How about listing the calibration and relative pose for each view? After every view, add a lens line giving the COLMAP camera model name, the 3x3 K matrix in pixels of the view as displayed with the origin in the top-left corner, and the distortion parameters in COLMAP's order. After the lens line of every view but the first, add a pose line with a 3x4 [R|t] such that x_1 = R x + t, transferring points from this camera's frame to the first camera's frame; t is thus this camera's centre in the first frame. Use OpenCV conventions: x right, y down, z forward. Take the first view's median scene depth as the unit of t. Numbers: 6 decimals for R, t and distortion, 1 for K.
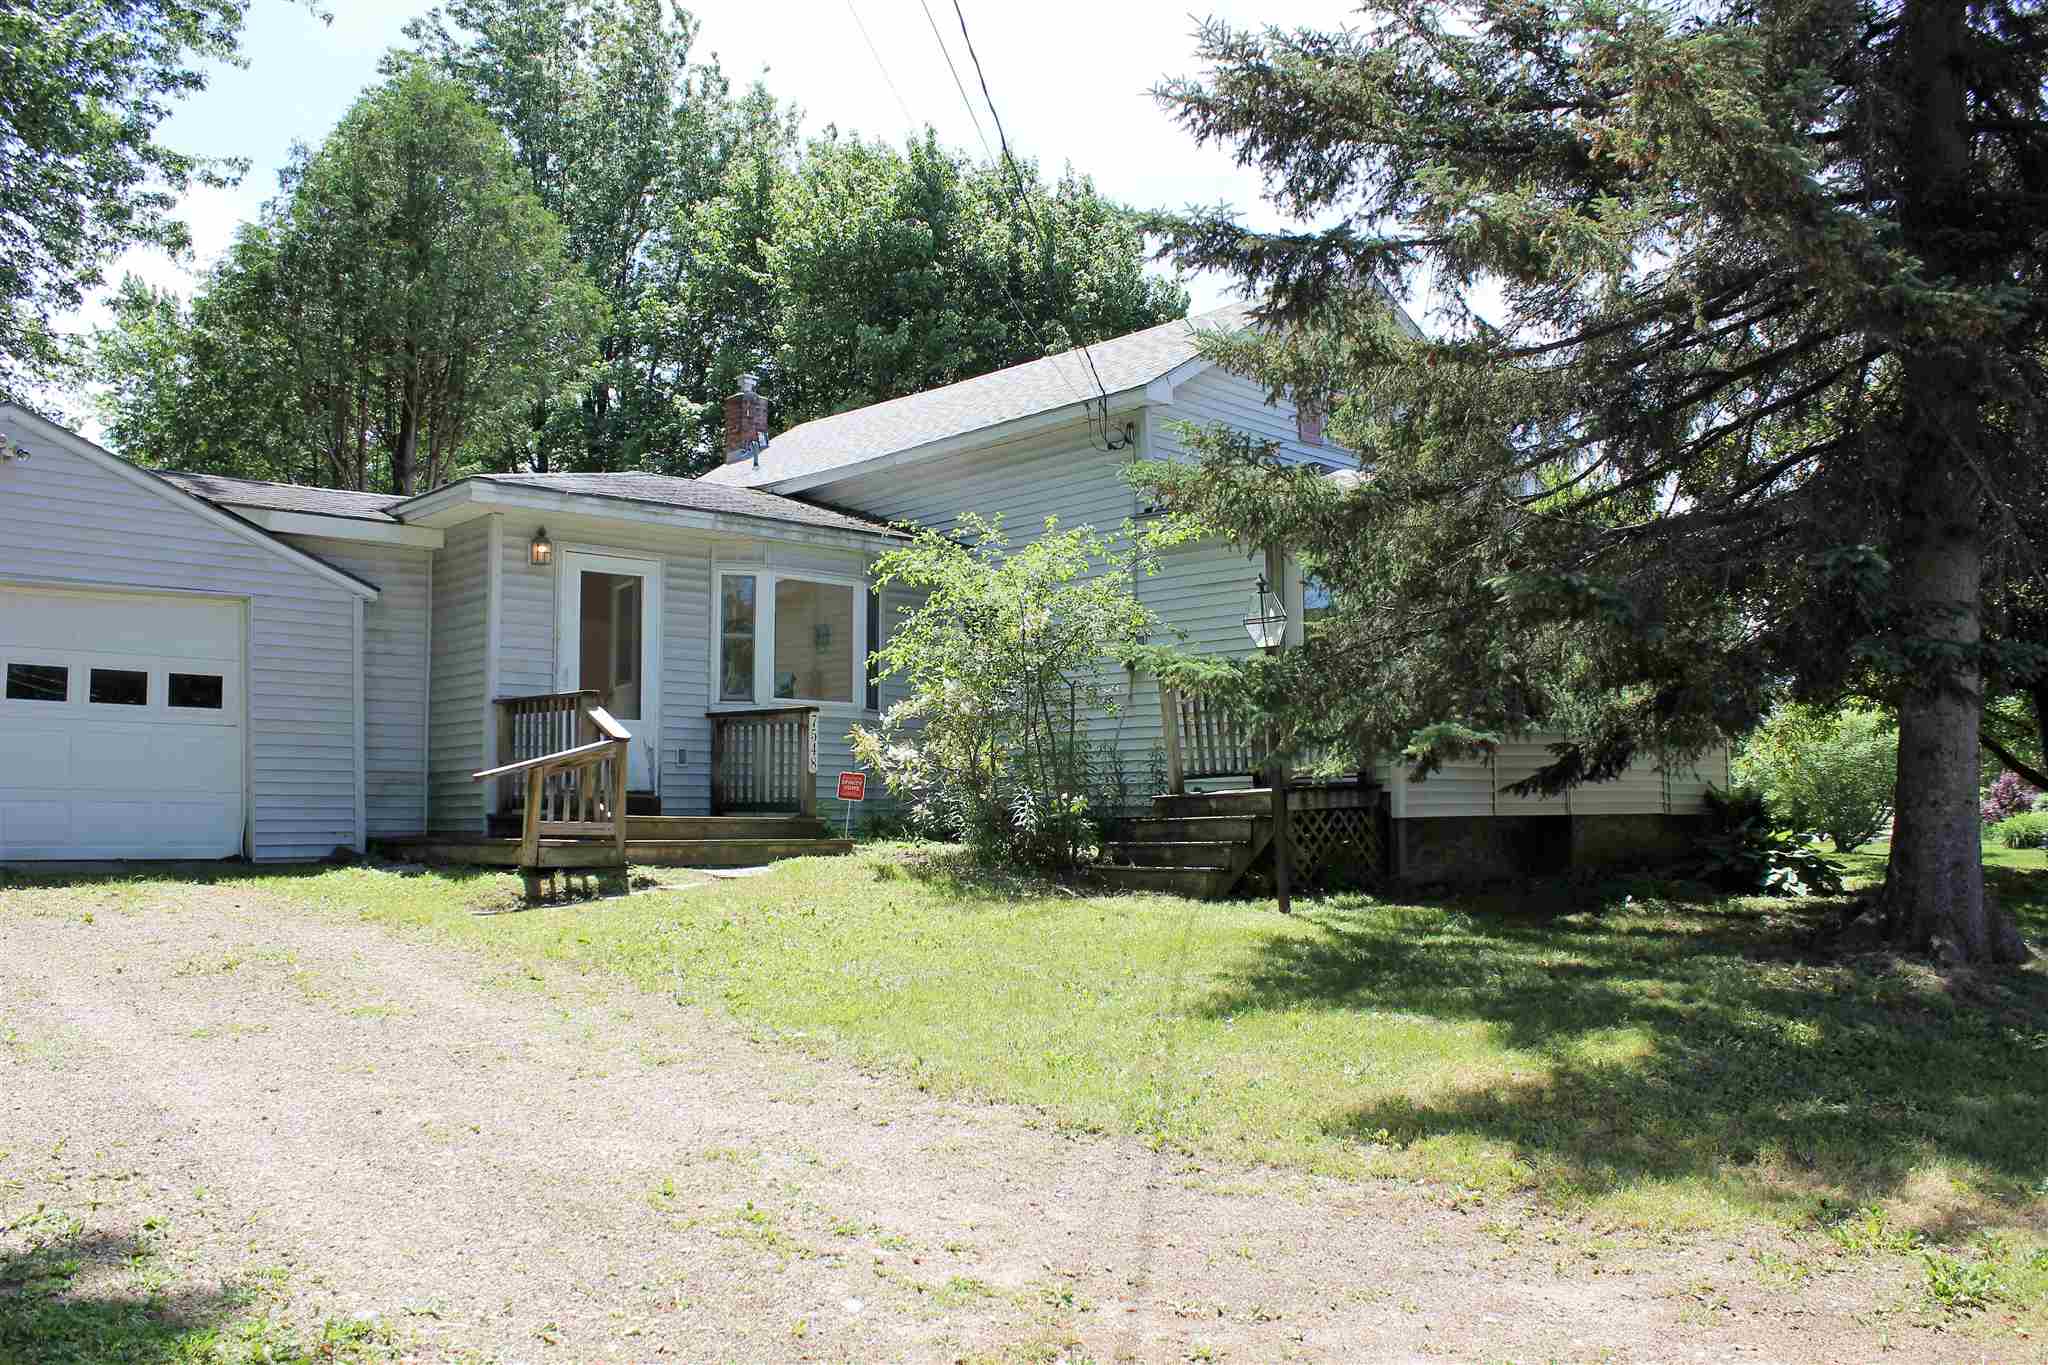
lens RADIAL K [[1678.3, 0, 1024.0], [0, 1678.3, 682.5], [0, 0, 1]] dist [-0.084574, -0.002339]
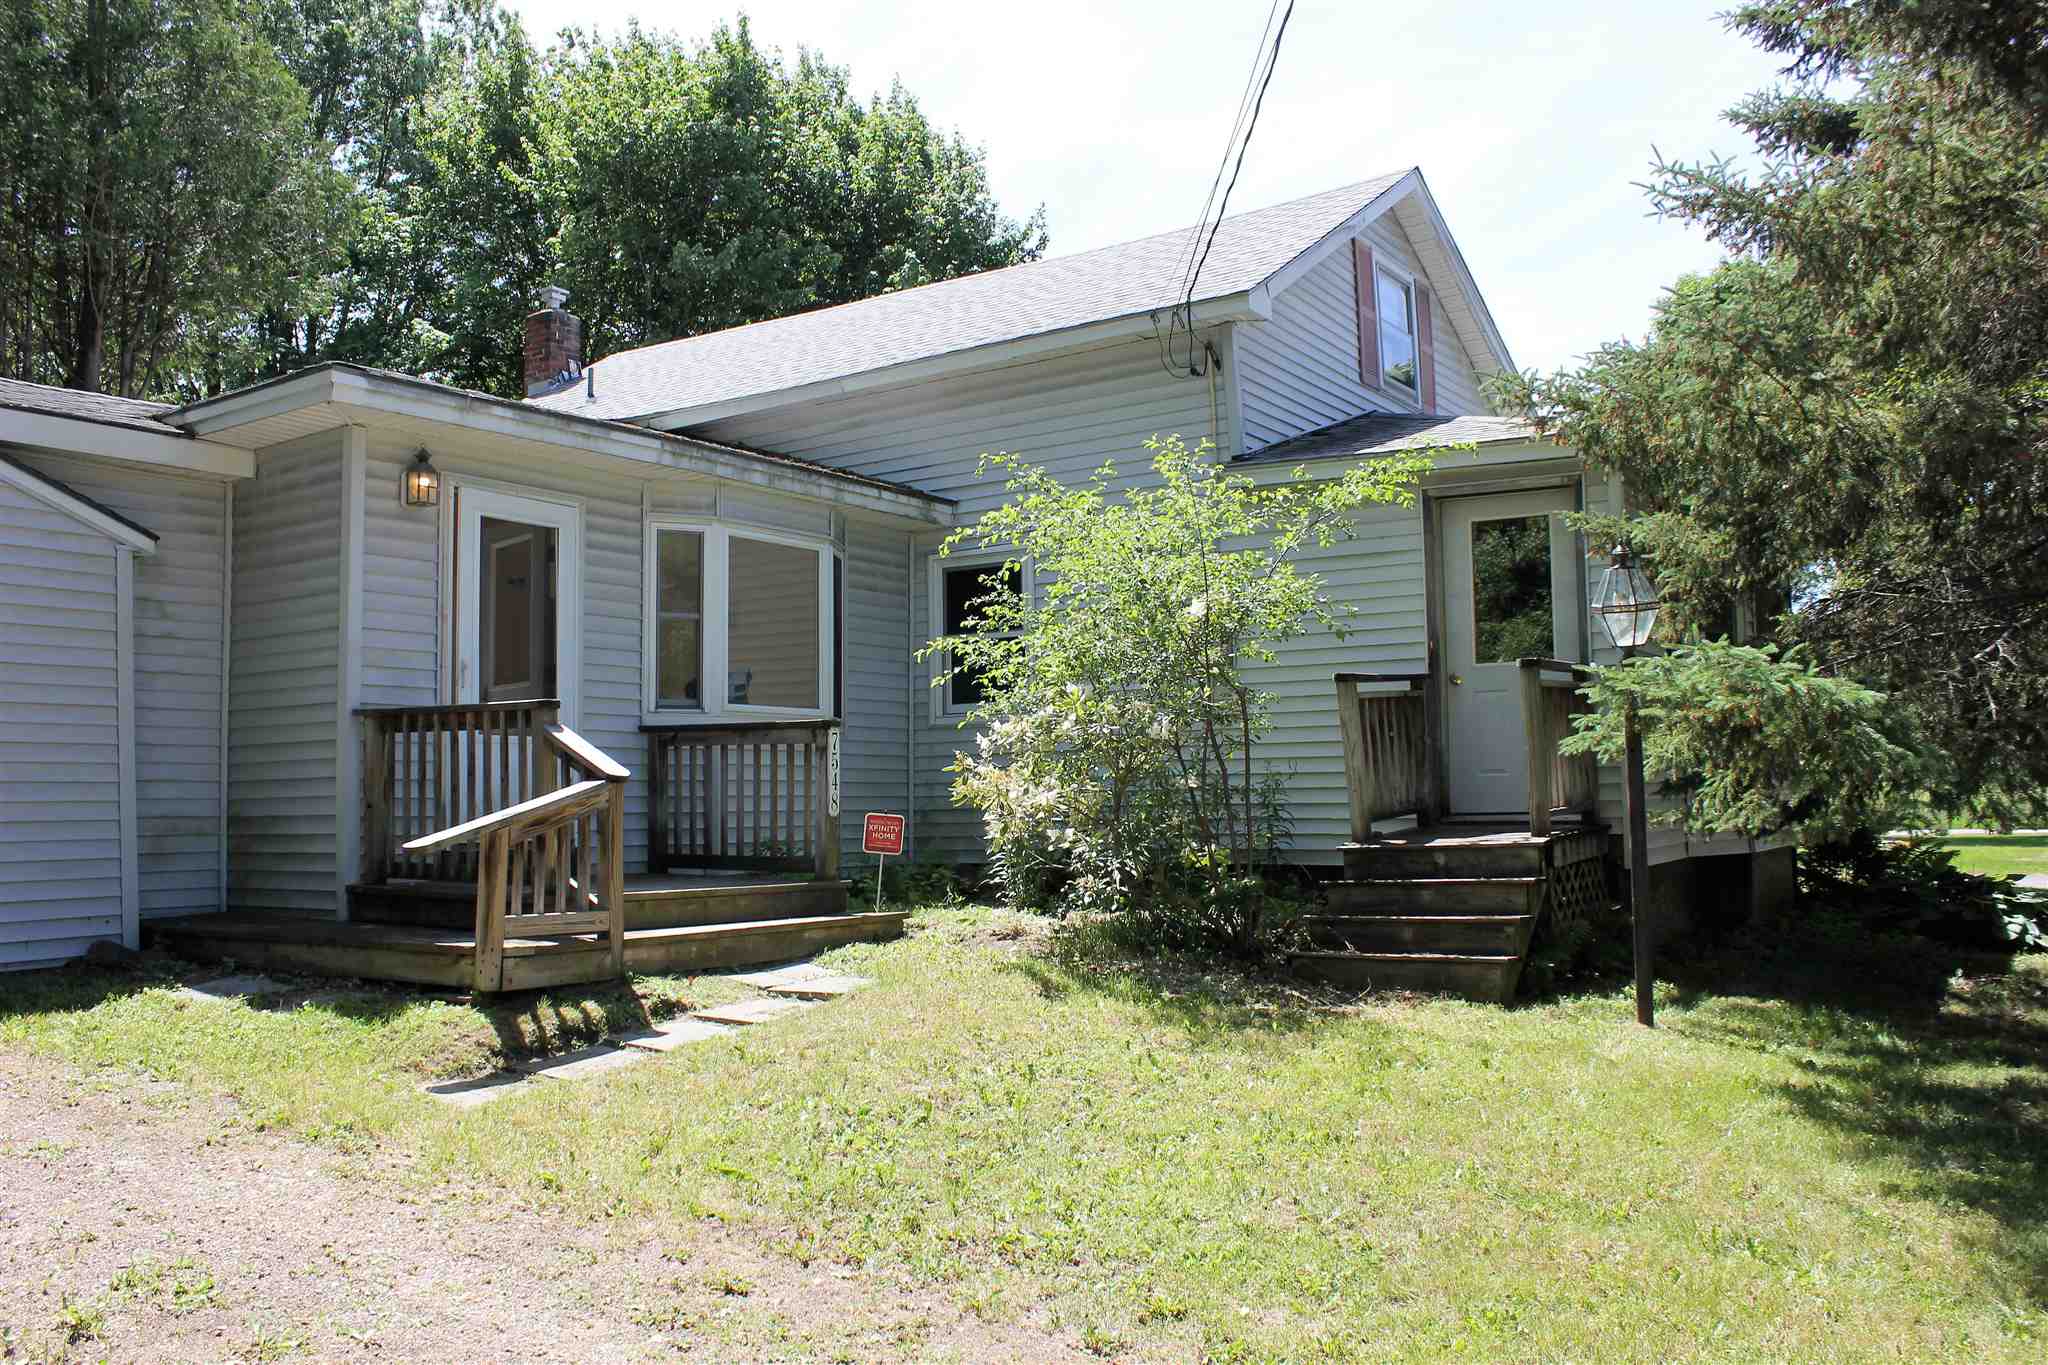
lens RADIAL K [[1678.3, 0, 1024.0], [0, 1678.3, 682.5], [0, 0, 1]] dist [-0.084574, -0.002339]
pose [[0.976558, 0.006065, 0.215170, -0.194010], [-0.008397, 0.999915, 0.009924, -0.008587], [-0.215092, -0.011498, 0.976526, 0.297990]]
